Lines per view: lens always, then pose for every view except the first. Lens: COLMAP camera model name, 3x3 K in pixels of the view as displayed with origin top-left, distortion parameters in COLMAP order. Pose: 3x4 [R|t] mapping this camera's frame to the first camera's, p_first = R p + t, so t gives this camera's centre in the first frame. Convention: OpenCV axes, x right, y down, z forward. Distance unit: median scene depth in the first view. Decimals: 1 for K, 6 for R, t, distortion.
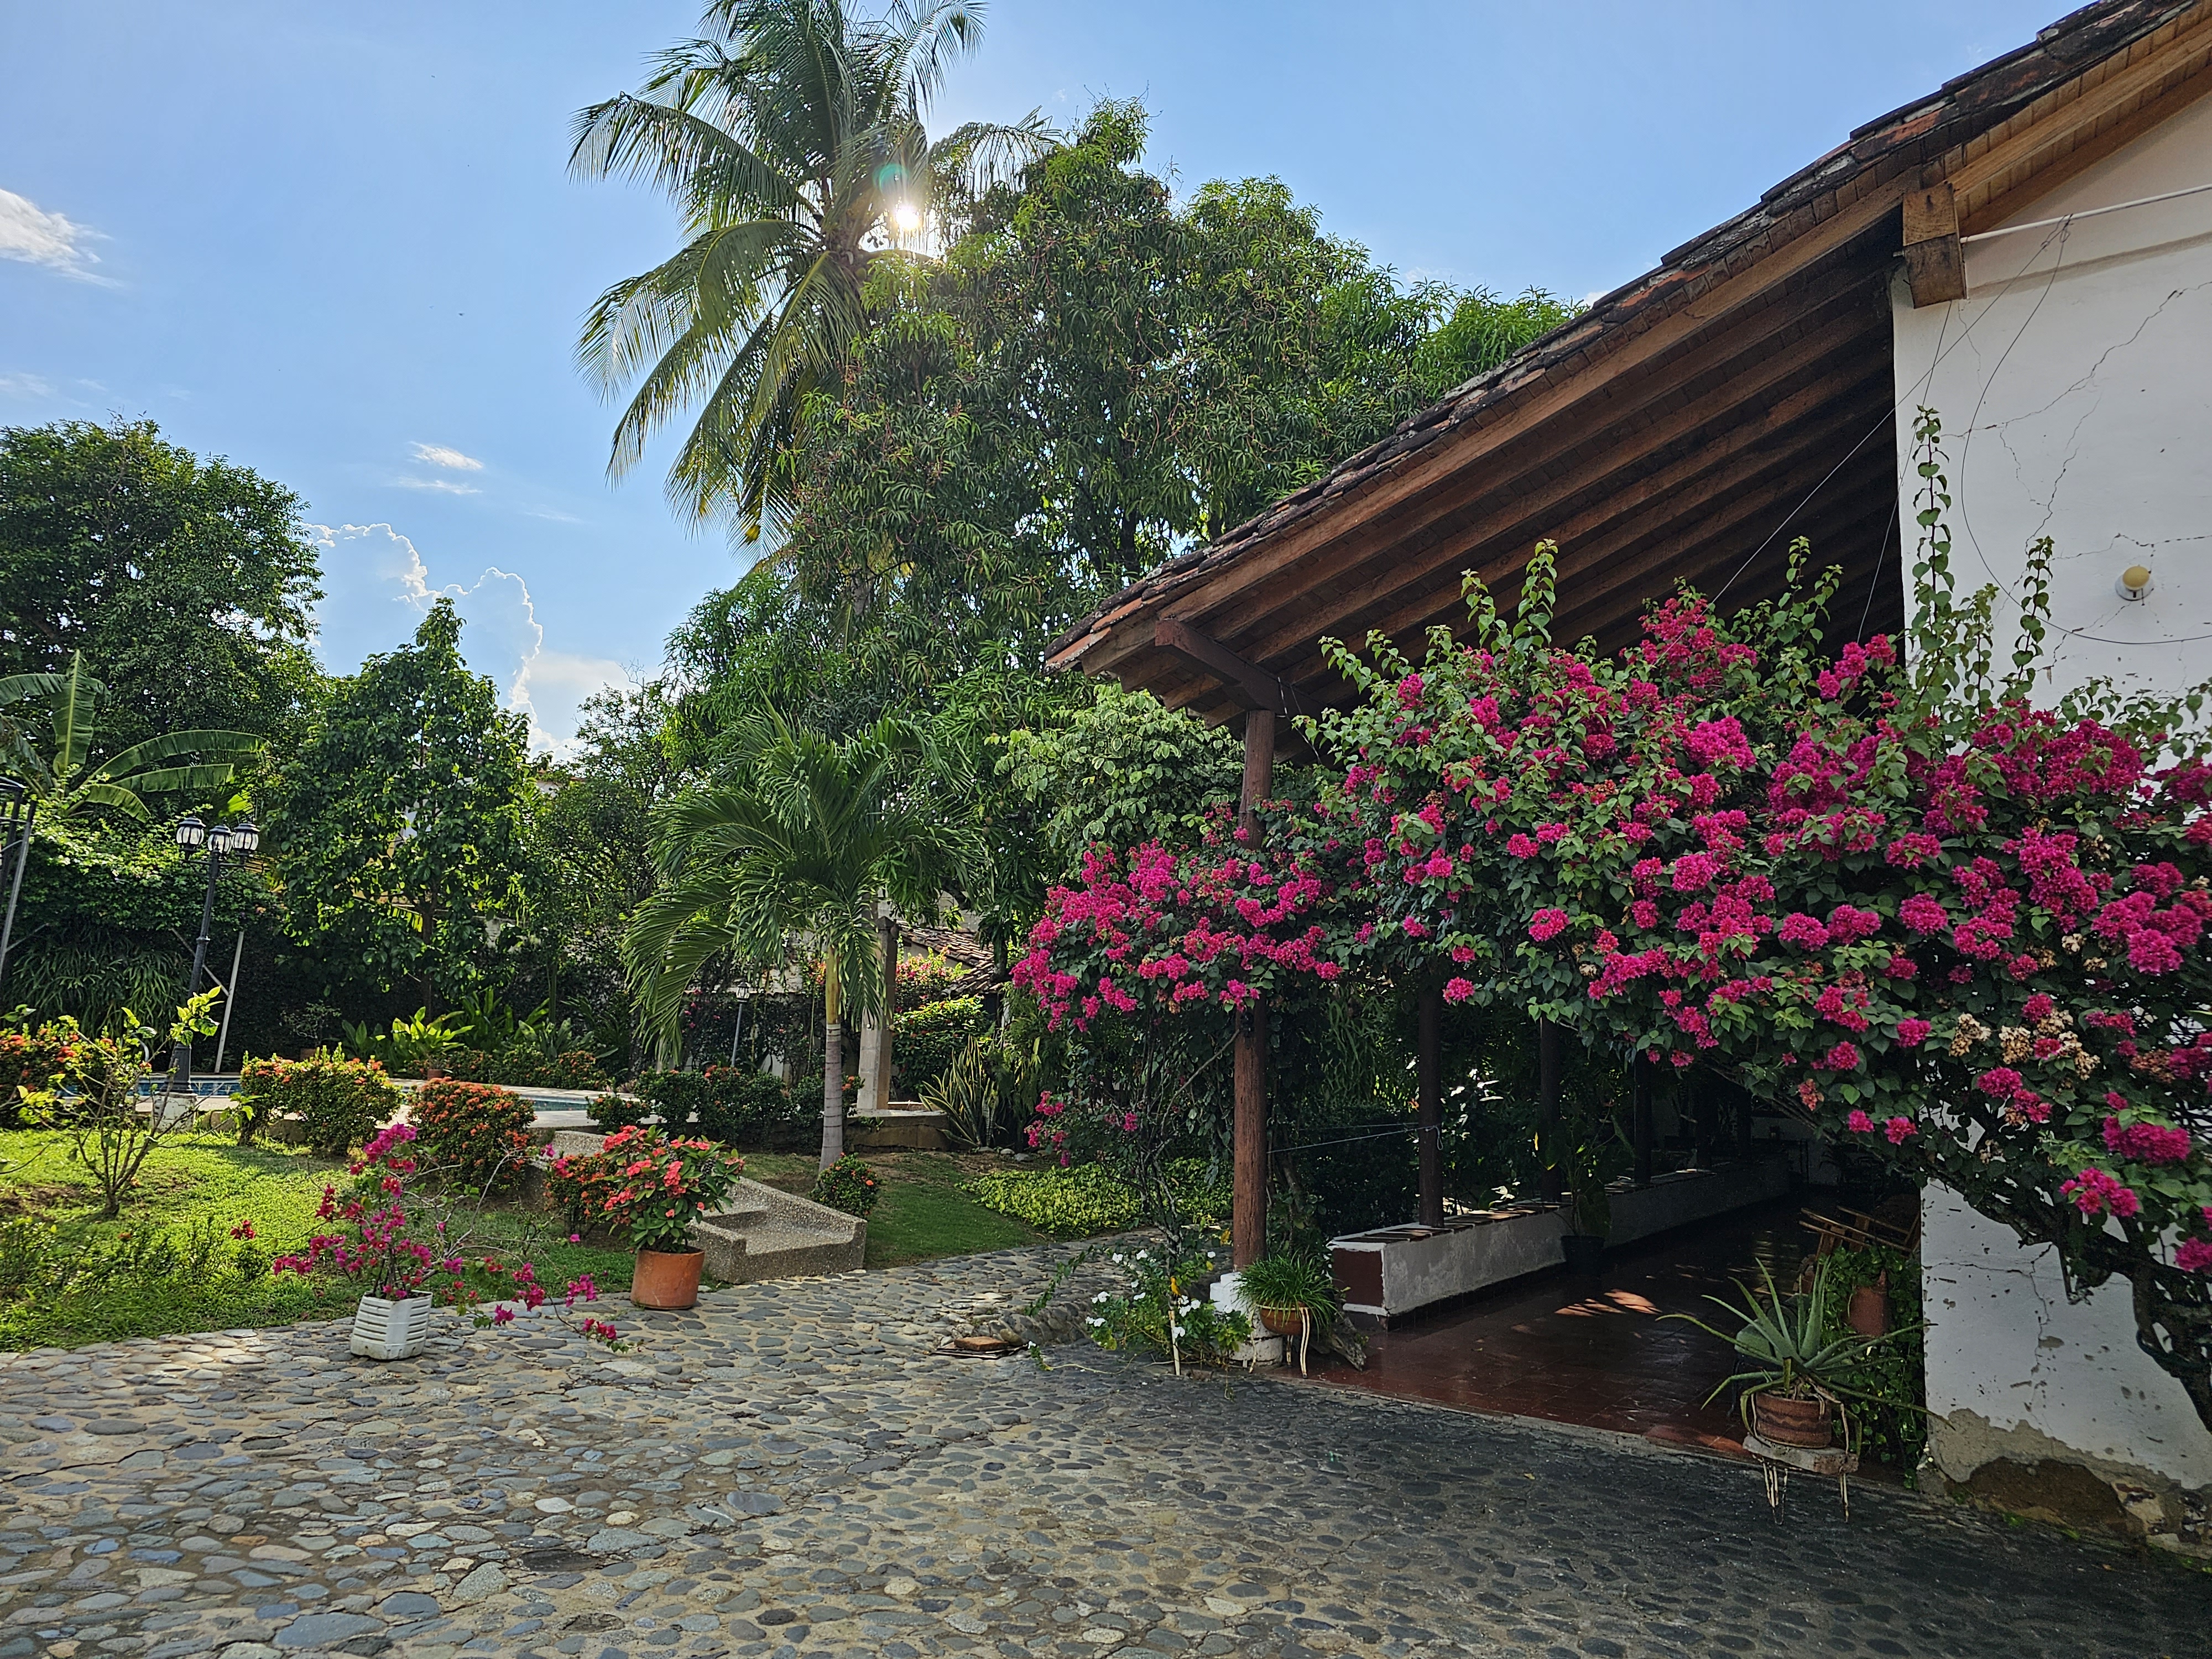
lens RADIAL K [[1481.3, 0, 1105.7], [0, 1481.3, 830.2], [0, 0, 1]] dist [0.049559, -0.018829]
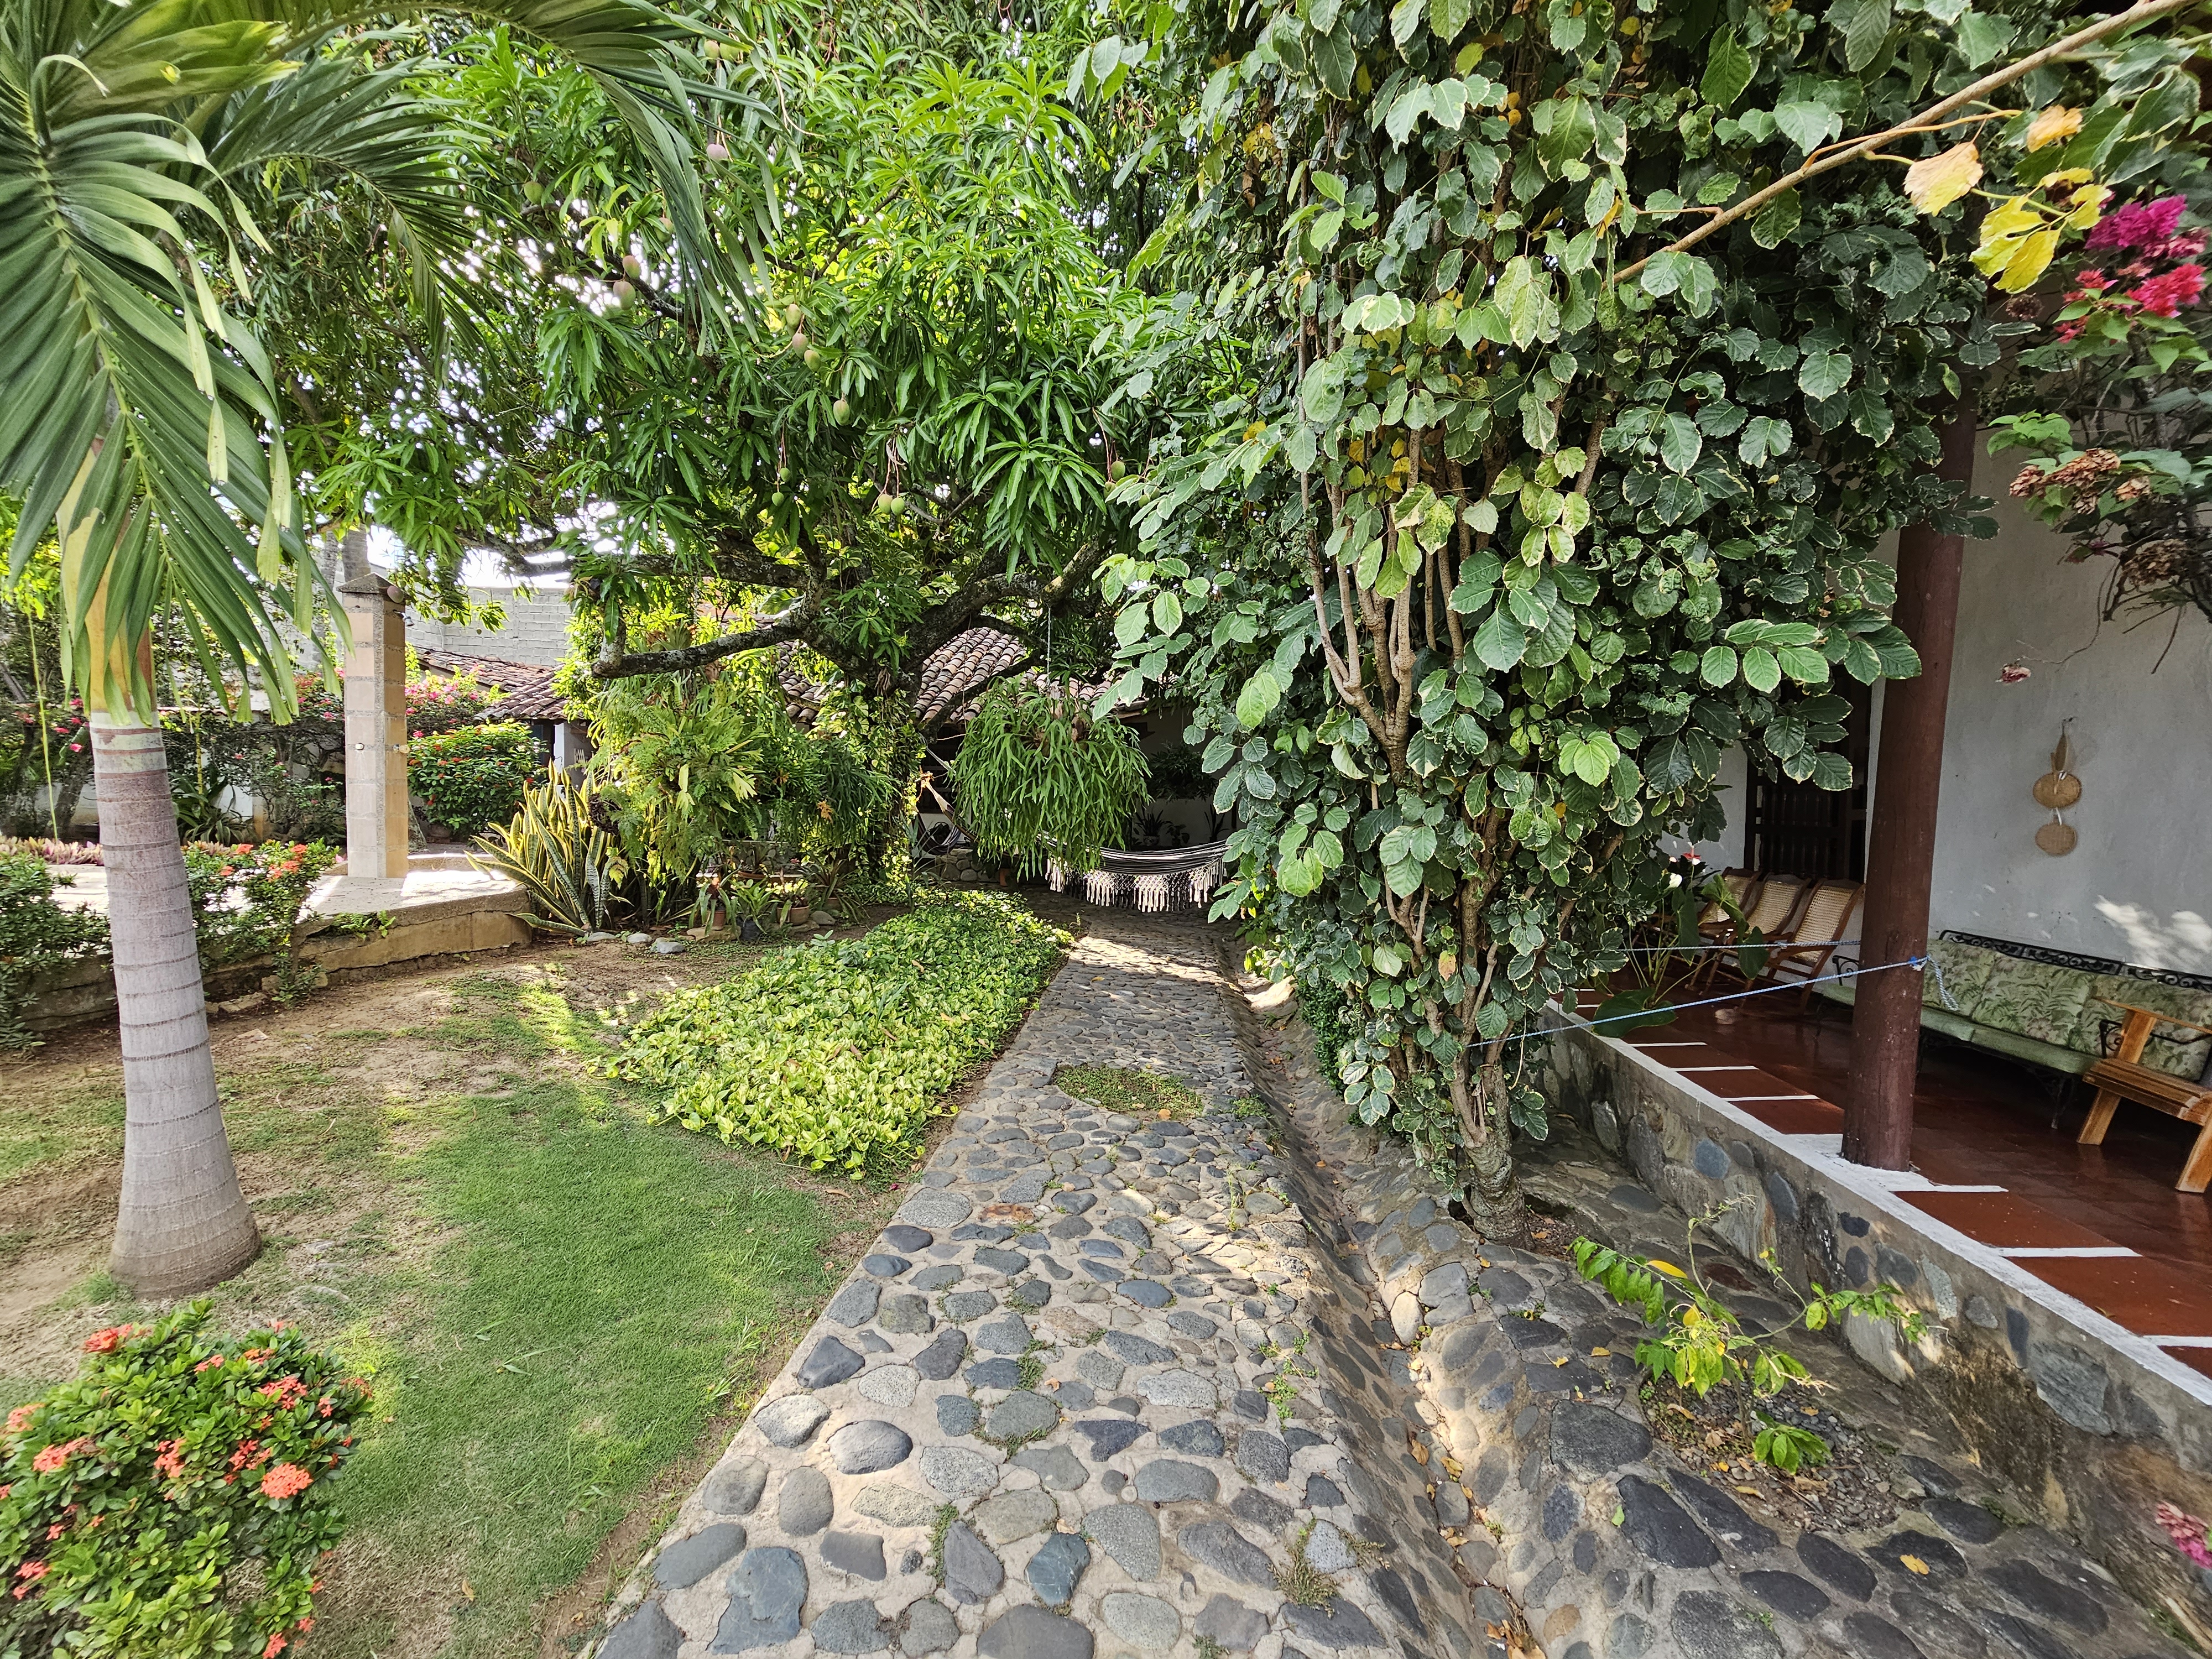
lens RADIAL K [[902.2, 0, 1106.7], [0, 902.2, 827.3], [0, 0, 1]] dist [-0.001947, 0.000268]
pose [[0.871485, -0.037755, 0.488967, -0.074964], [-0.064760, 0.979442, 0.191048, 0.074917], [-0.486128, -0.198161, 0.851124, 0.539554]]
